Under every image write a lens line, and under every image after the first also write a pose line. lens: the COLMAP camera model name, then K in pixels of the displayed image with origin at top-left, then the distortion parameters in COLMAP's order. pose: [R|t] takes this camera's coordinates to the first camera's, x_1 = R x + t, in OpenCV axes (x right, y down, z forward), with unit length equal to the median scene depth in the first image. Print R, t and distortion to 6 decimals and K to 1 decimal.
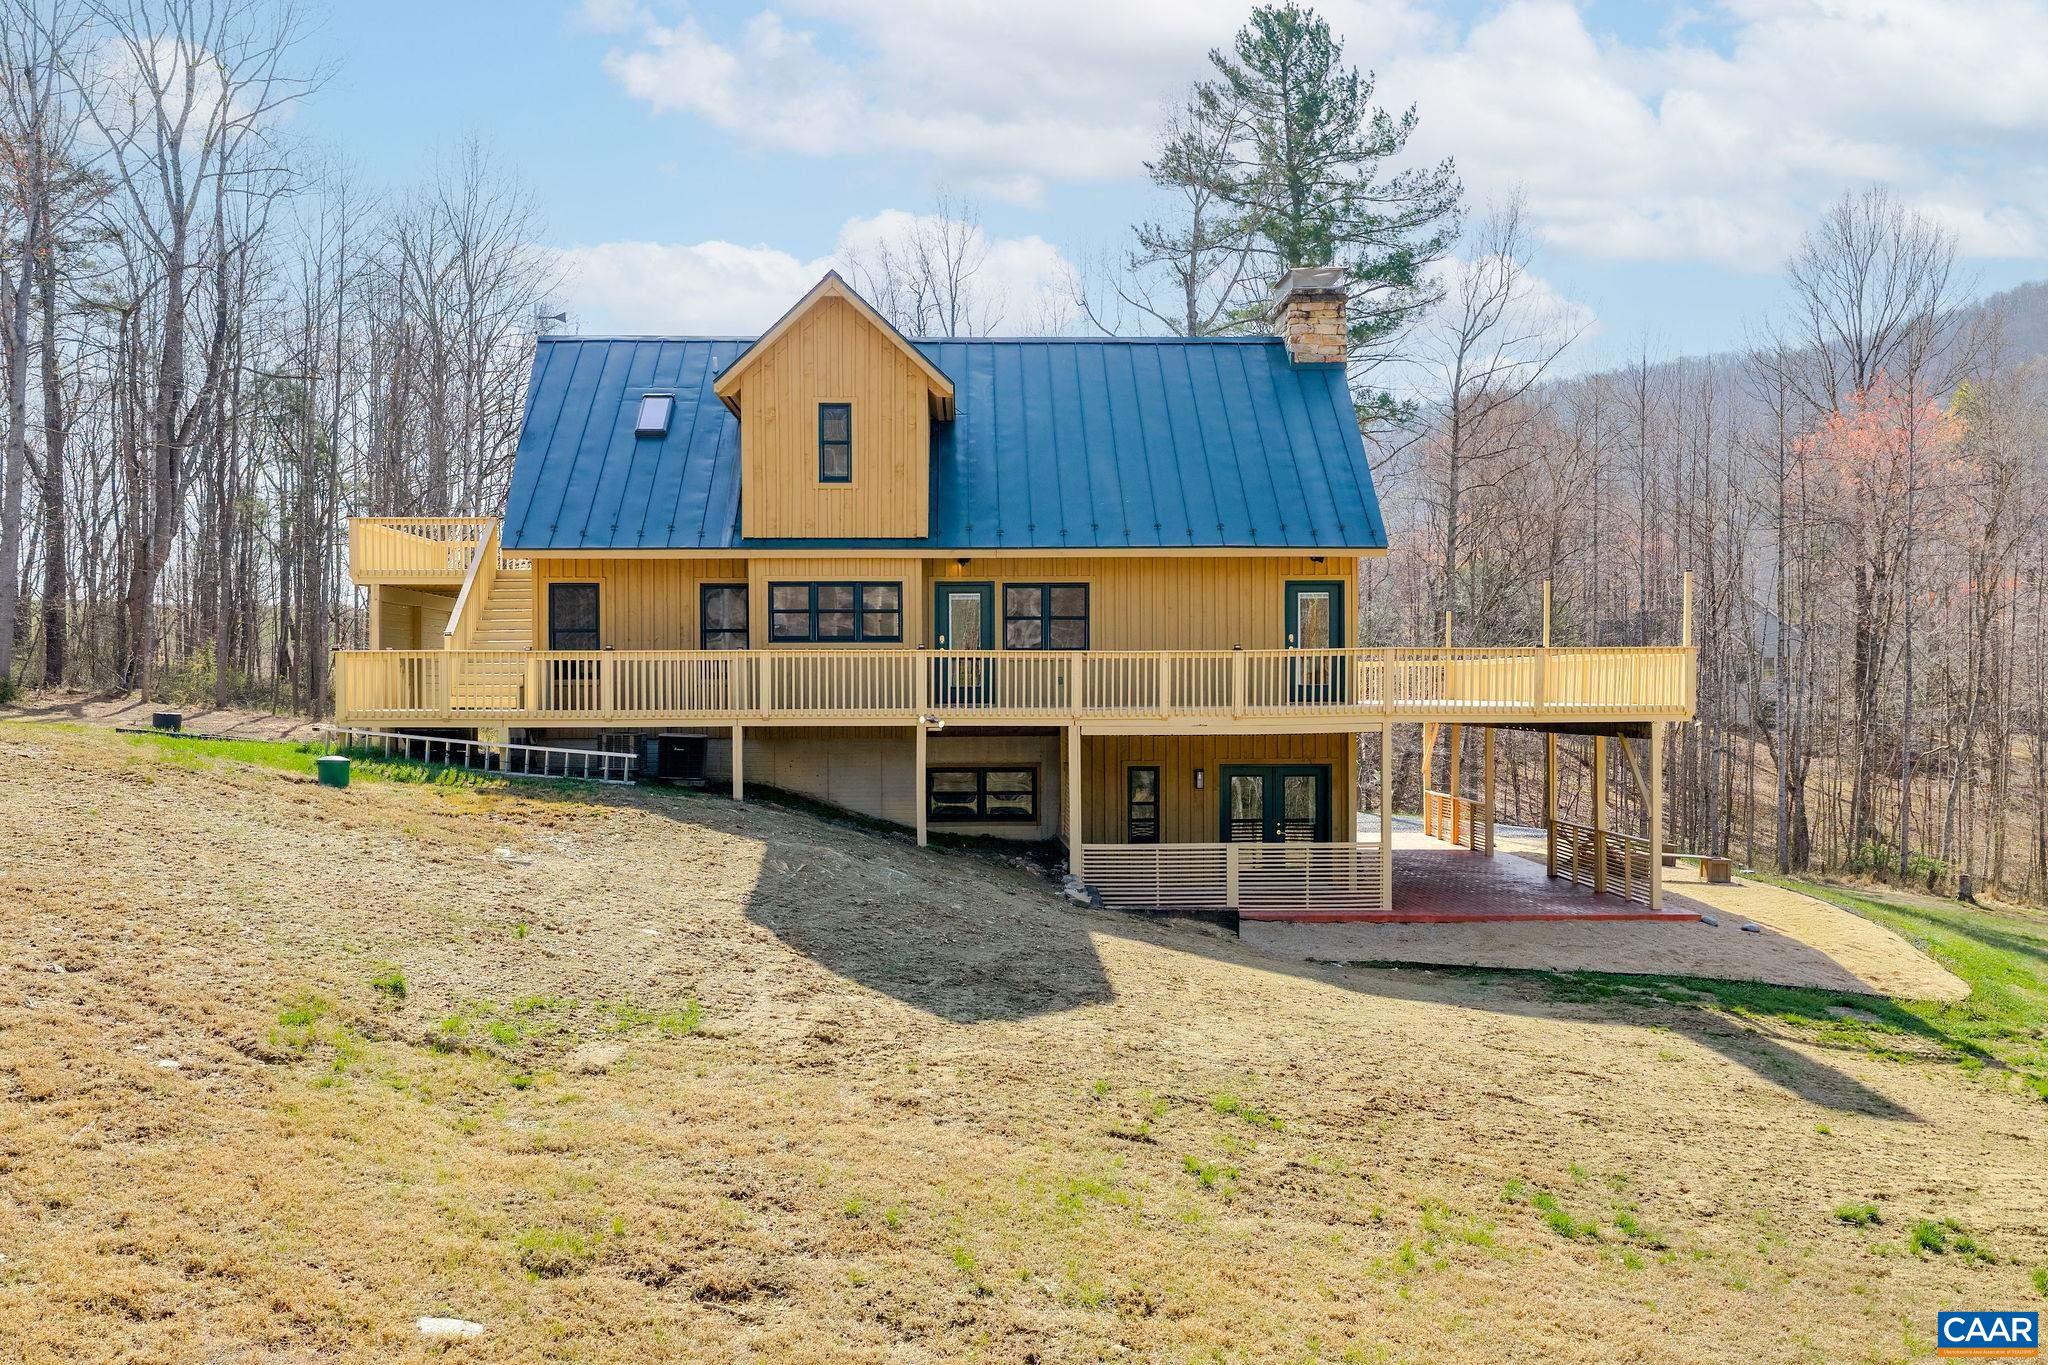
lens RADIAL K [[1634.1, 0, 1022.0], [0, 1634.1, 700.2], [0, 0, 1]] dist [0.018183, -0.050367]
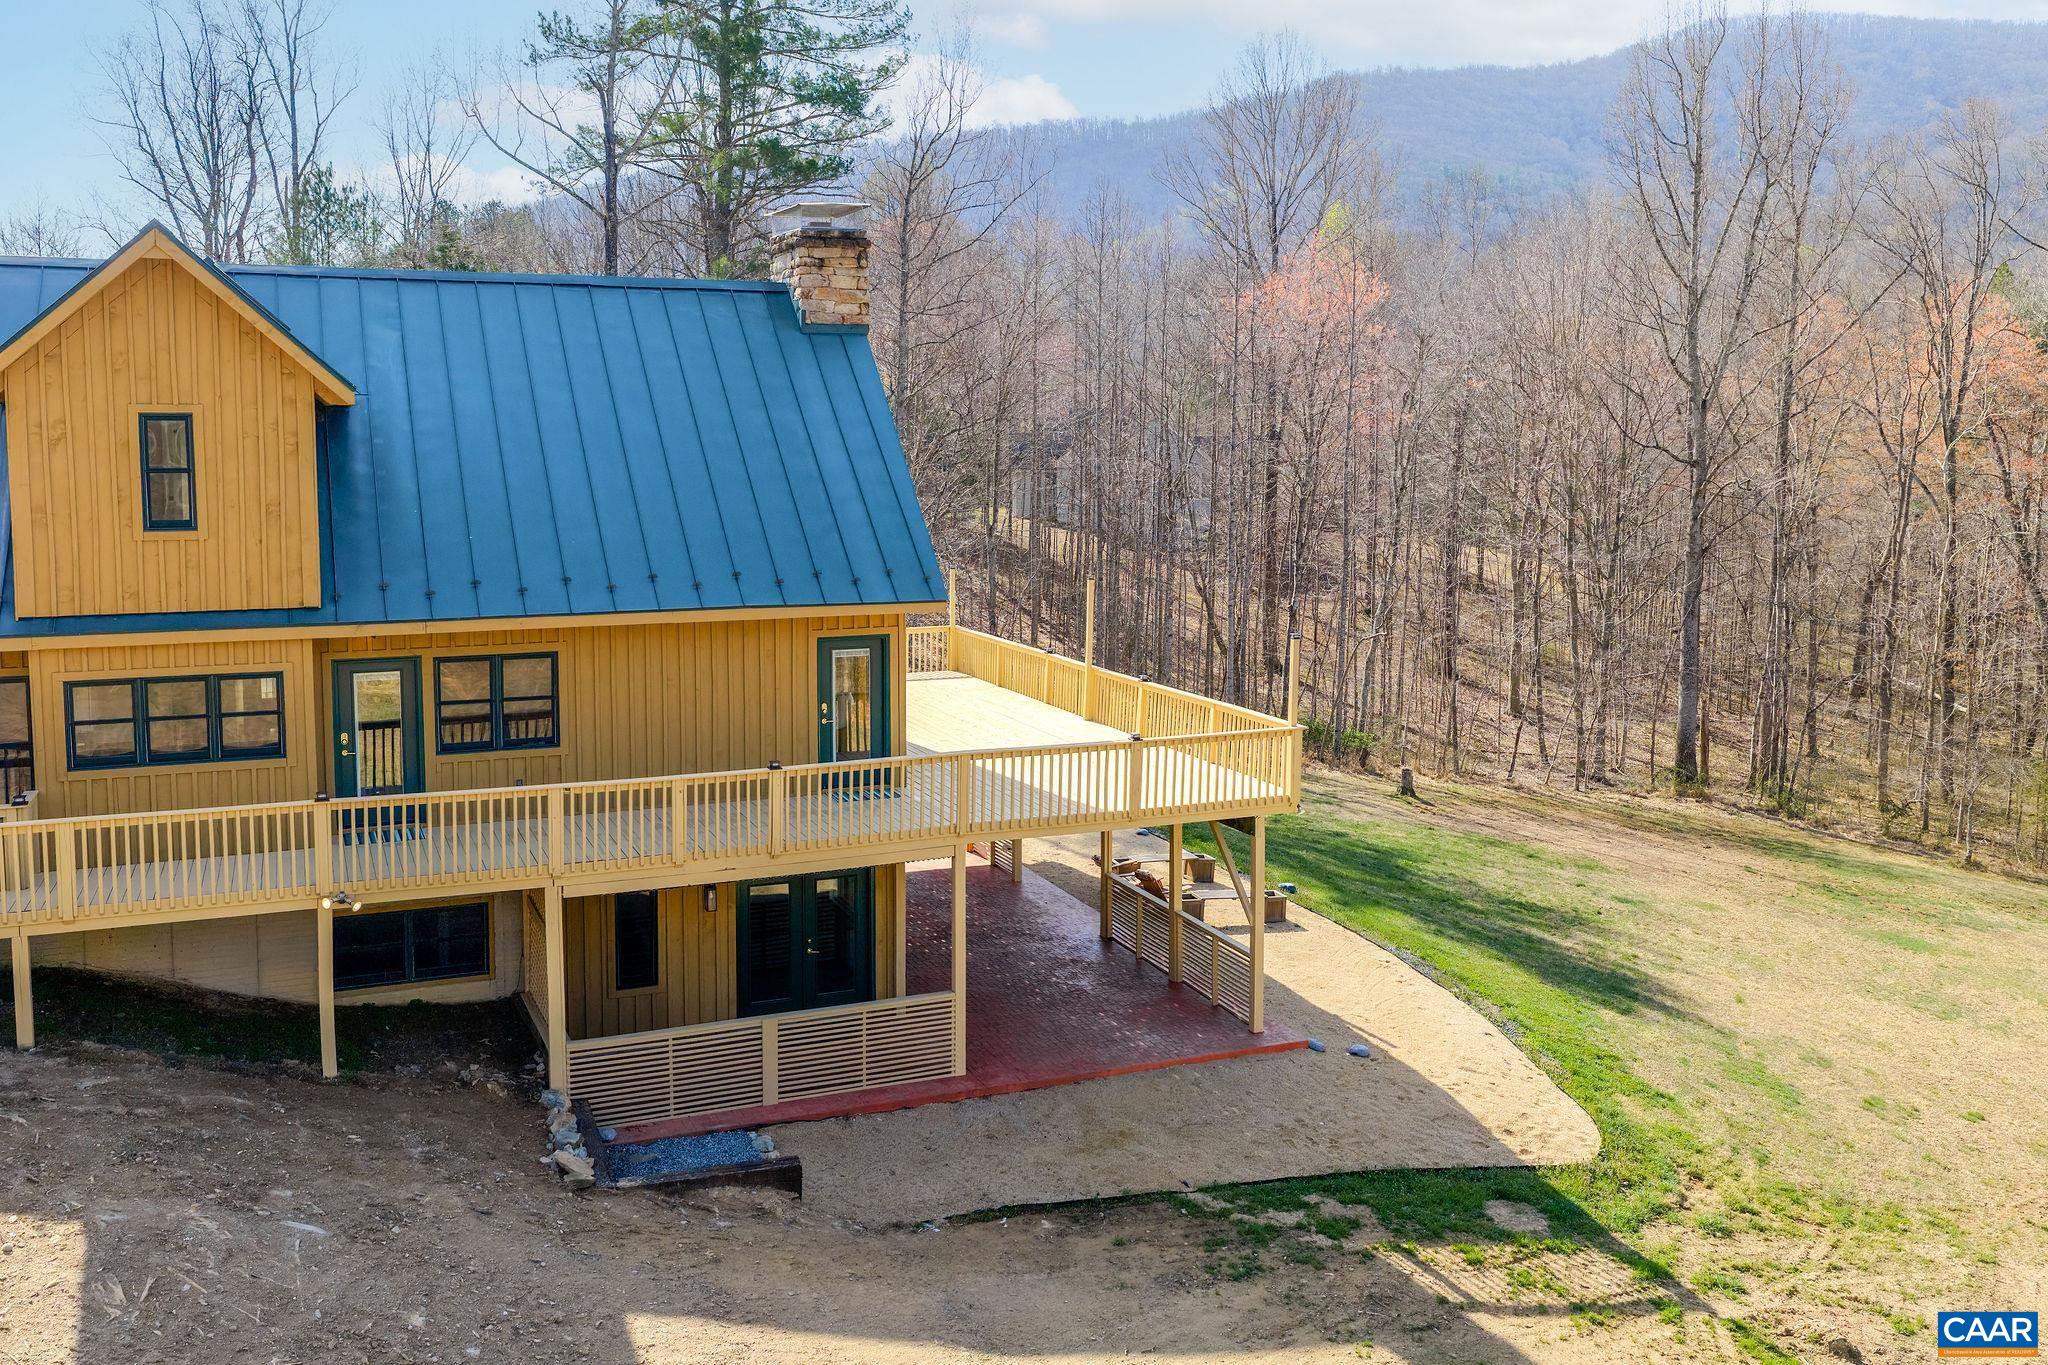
lens RADIAL K [[1709.5, 0, 1024.5], [0, 1709.5, 609.1], [0, 0, 1]] dist [0.036276, -0.065680]
pose [[0.936327, -0.026177, 0.350152, -0.032385], [0.000790, 0.997372, 0.072451, -0.148440], [-0.351129, -0.067561, 0.933887, 0.207723]]
